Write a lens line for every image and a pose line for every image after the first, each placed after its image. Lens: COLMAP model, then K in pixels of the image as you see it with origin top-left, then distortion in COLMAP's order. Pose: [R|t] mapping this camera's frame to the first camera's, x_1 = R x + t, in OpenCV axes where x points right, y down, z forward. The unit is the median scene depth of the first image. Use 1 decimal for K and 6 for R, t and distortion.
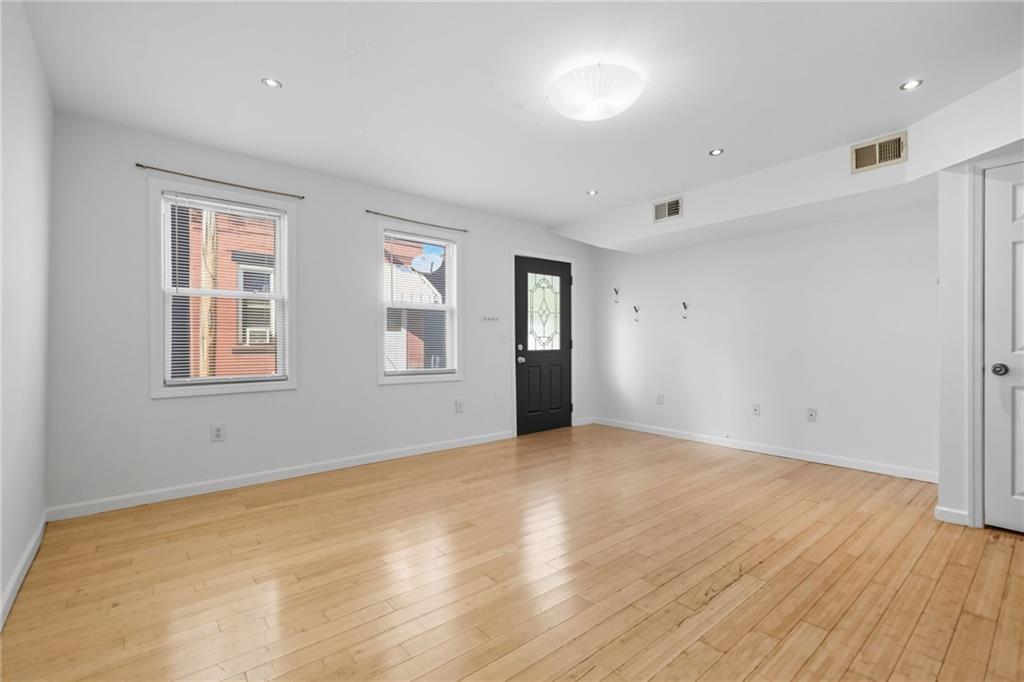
lens RADIAL K [[458.4, 0, 516.0], [0, 458.4, 336.4], [0, 0, 1]] dist [-0.006844, 0.001020]
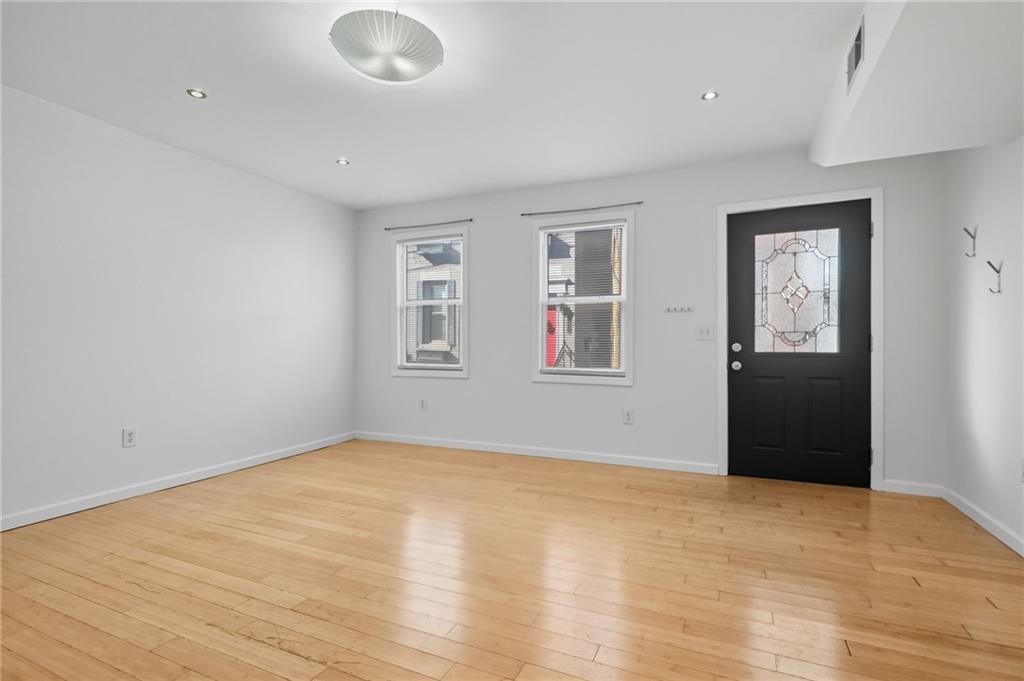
lens RADIAL K [[490.2, 0, 507.4], [0, 490.2, 344.6], [0, 0, 1]] dist [0.002208, 0.000511]
pose [[0.423672, 0.009936, -0.905761, 0.534000], [0.011993, 0.999791, 0.016577, 0.003153], [0.905736, -0.017886, 0.423464, 0.382517]]
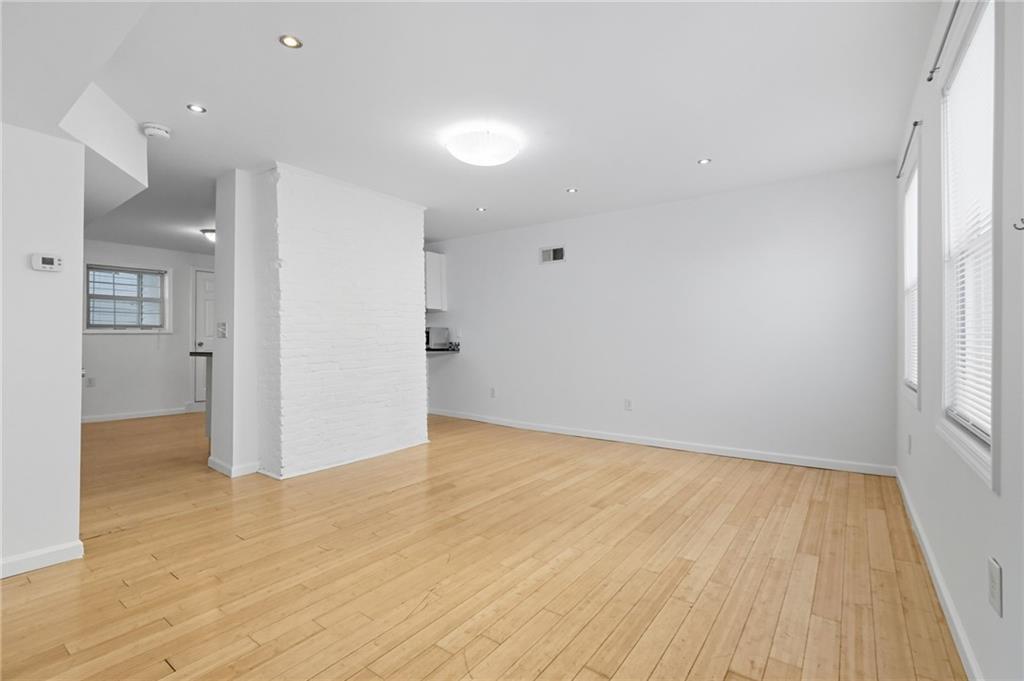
lens RADIAL K [[458.4, 0, 515.6], [0, 458.4, 344.2], [0, 0, 1]] dist [-0.006844, 0.001020]
pose [[-0.972384, 0.006026, -0.233310, 0.181622], [0.007667, 0.999952, -0.006127, 0.011375], [0.233262, -0.007746, -0.972383, 1.071362]]
